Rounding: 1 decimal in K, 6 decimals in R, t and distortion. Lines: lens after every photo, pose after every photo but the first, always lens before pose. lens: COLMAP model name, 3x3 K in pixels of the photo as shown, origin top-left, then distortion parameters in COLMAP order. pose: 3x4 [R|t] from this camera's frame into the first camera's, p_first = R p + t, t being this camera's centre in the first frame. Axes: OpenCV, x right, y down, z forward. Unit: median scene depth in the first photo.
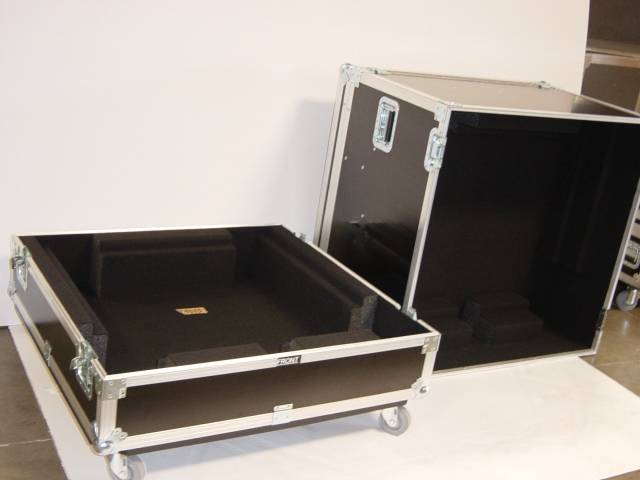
lens RADIAL K [[866.9, 0, 320.0], [0, 866.9, 240.0], [0, 0, 1]] dist [-0.123980, 0.017519]
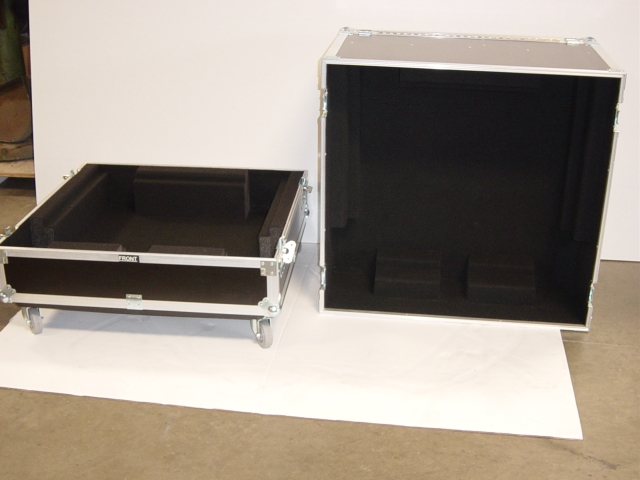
lens RADIAL K [[866.9, 0, 320.0], [0, 866.9, 240.0], [0, 0, 1]] dist [-0.123980, 0.017519]
pose [[0.795676, 0.097287, -0.597858, 0.847068], [-0.085972, 0.995164, 0.047521, 0.022369], [0.599590, 0.013588, 0.800192, 0.119829]]
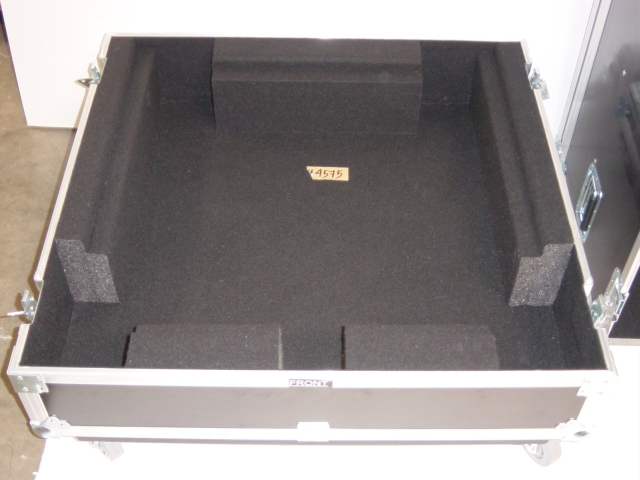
lens RADIAL K [[866.9, 0, 320.0], [0, 866.9, 240.0], [0, 0, 1]] dist [-0.123980, 0.017519]
pose [[0.847148, 0.284930, -0.448503, 0.193538], [-0.057540, 0.888299, 0.455646, -0.208073], [0.528232, -0.360193, 0.768916, 0.493445]]
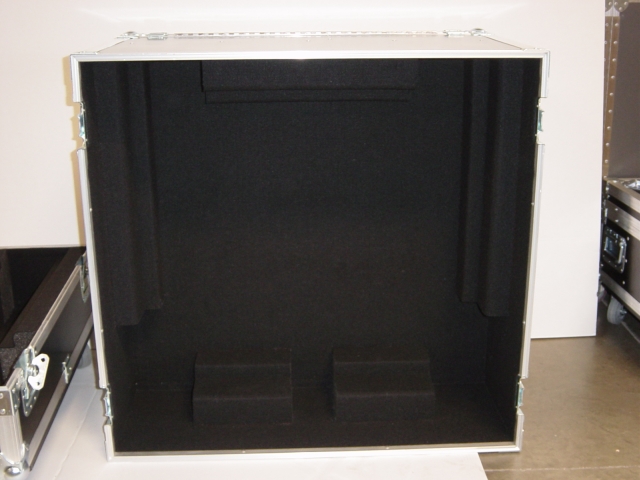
lens RADIAL K [[866.9, 0, 320.0], [0, 866.9, 240.0], [0, 0, 1]] dist [-0.123980, 0.017519]
pose [[0.879162, -0.020406, -0.476085, 0.656378], [-0.011297, 0.997909, -0.063634, 0.031386], [0.476388, 0.061323, 0.877094, 0.518070]]
